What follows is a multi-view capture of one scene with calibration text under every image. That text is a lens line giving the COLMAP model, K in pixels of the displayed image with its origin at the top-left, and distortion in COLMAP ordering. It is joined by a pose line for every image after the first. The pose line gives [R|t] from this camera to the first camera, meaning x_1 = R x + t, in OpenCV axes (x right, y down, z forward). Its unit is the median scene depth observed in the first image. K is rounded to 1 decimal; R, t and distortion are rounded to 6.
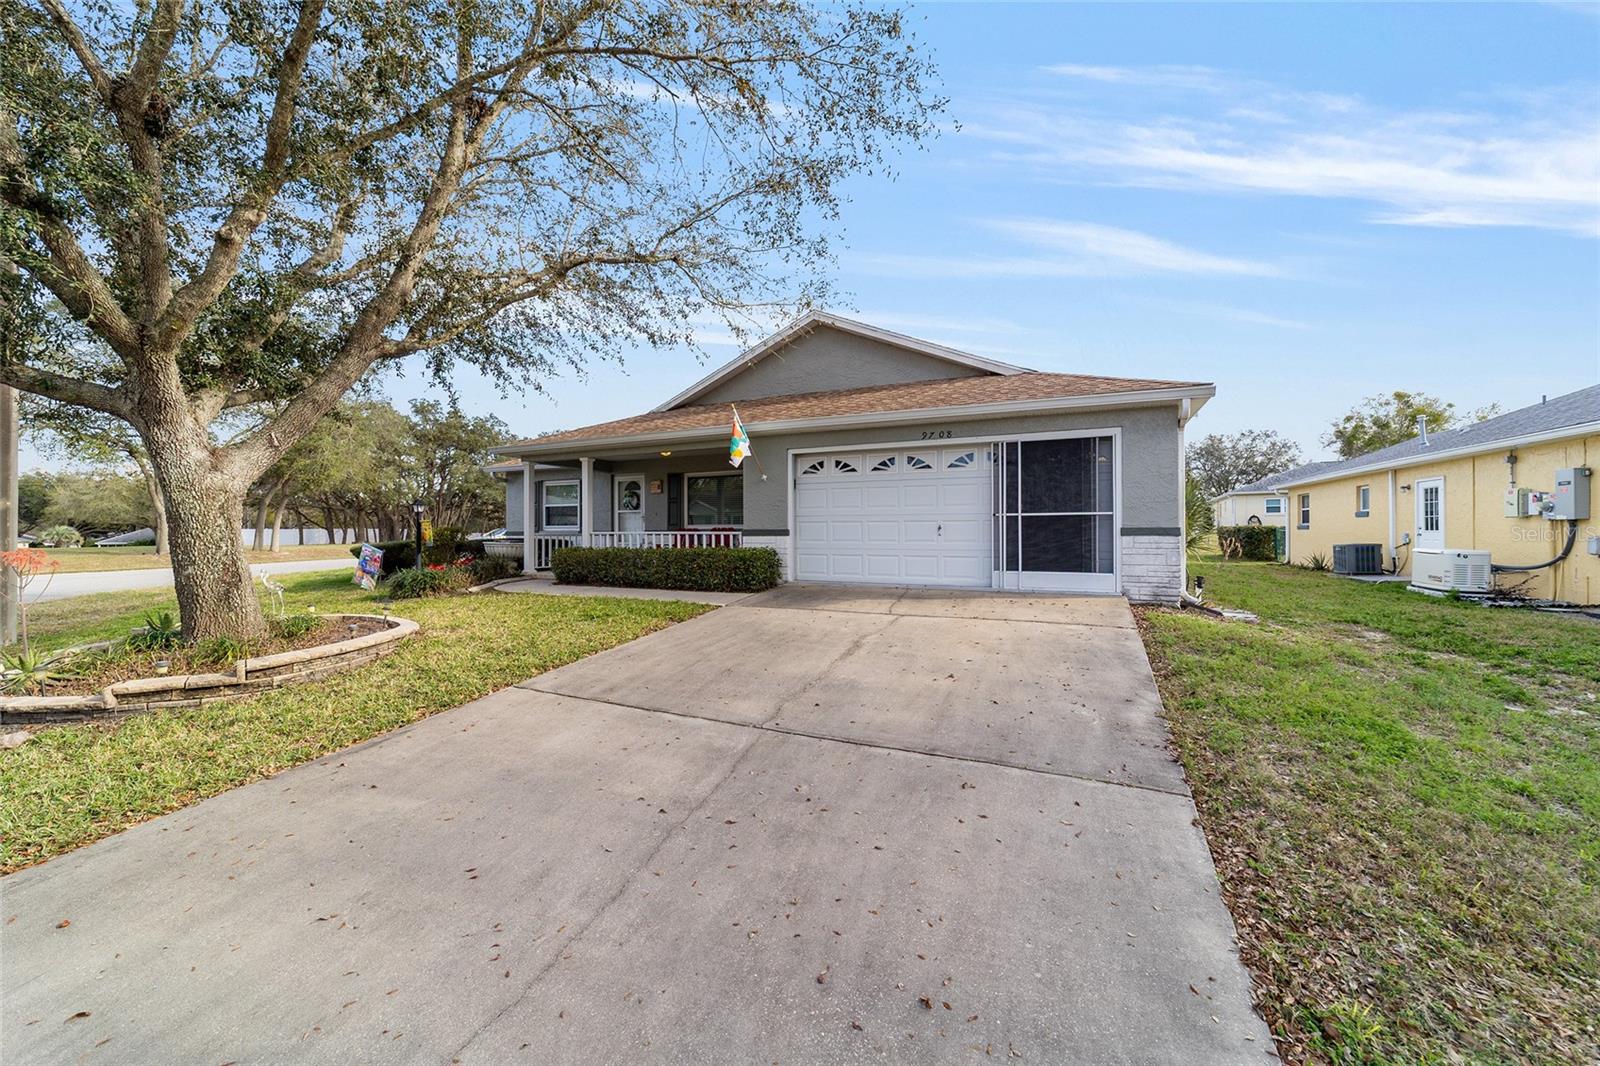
lens RADIAL K [[609.1, 0, 800.2], [0, 609.1, 527.9], [0, 0, 1]] dist [-0.015935, 0.007560]
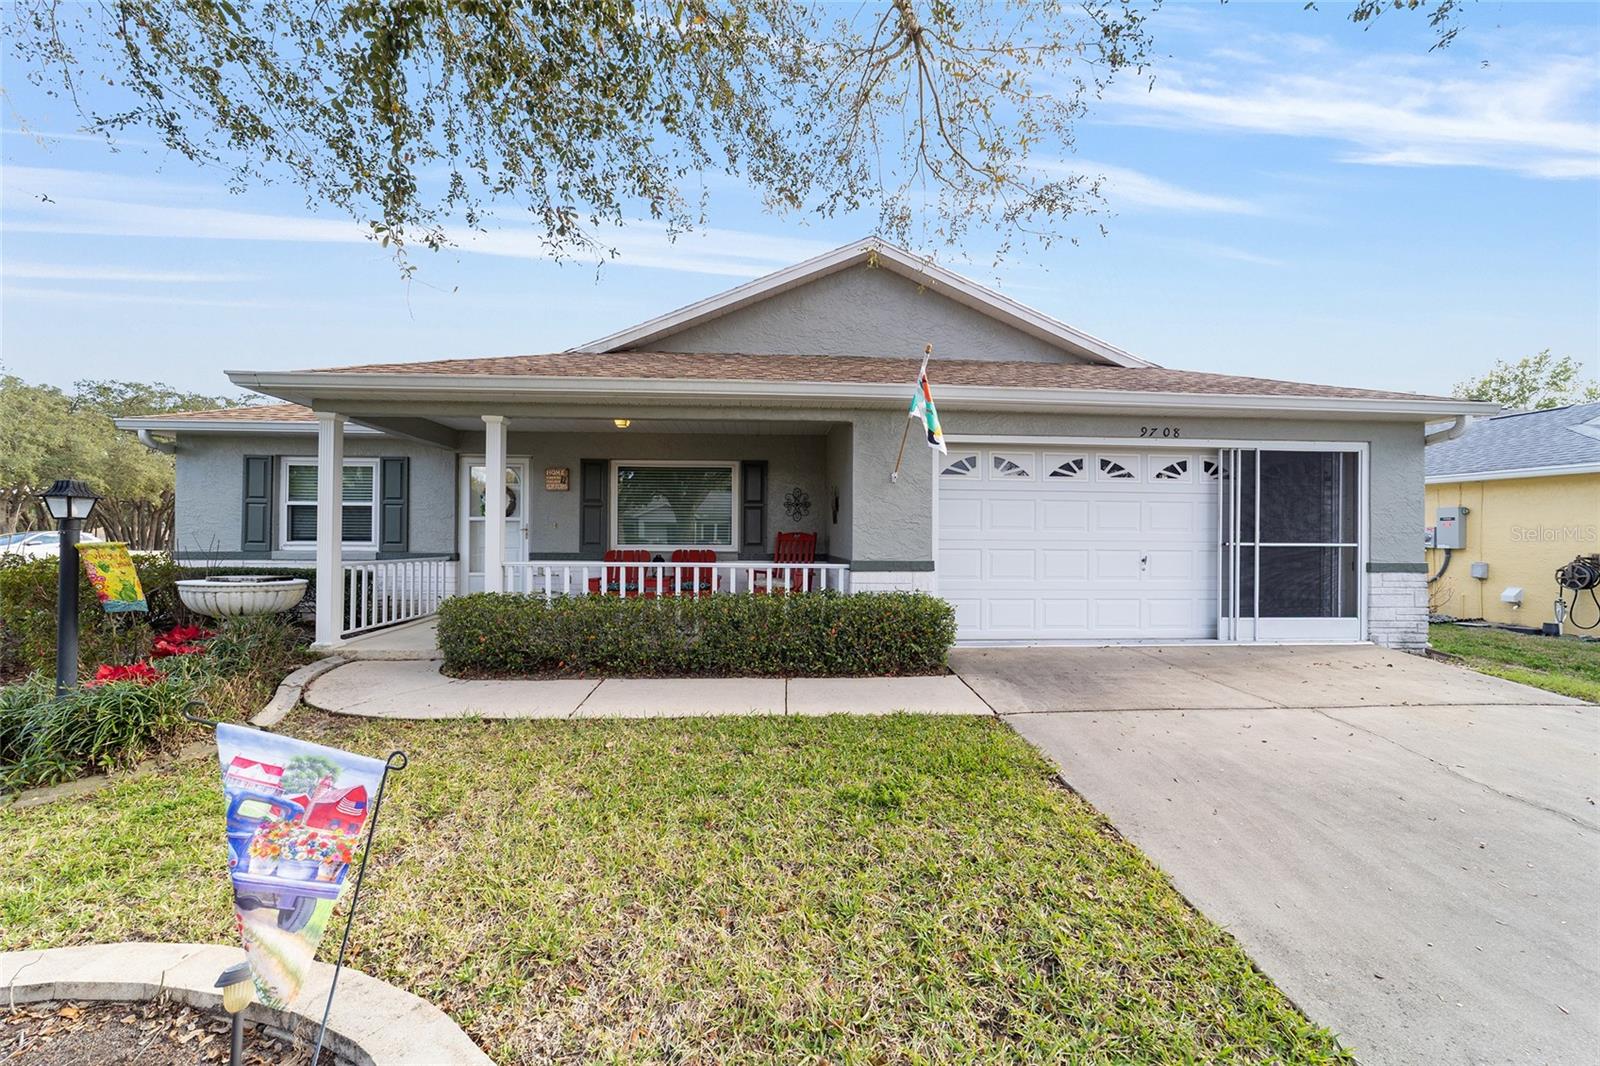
lens RADIAL K [[608.5, 0, 797.1], [0, 608.5, 536.5], [0, 0, 1]] dist [-0.016844, 0.007946]
pose [[0.876690, 0.010191, 0.480947, -0.451358], [-0.012645, 0.999918, 0.001861, -0.022693], [-0.480889, -0.007713, 0.876747, 0.522582]]
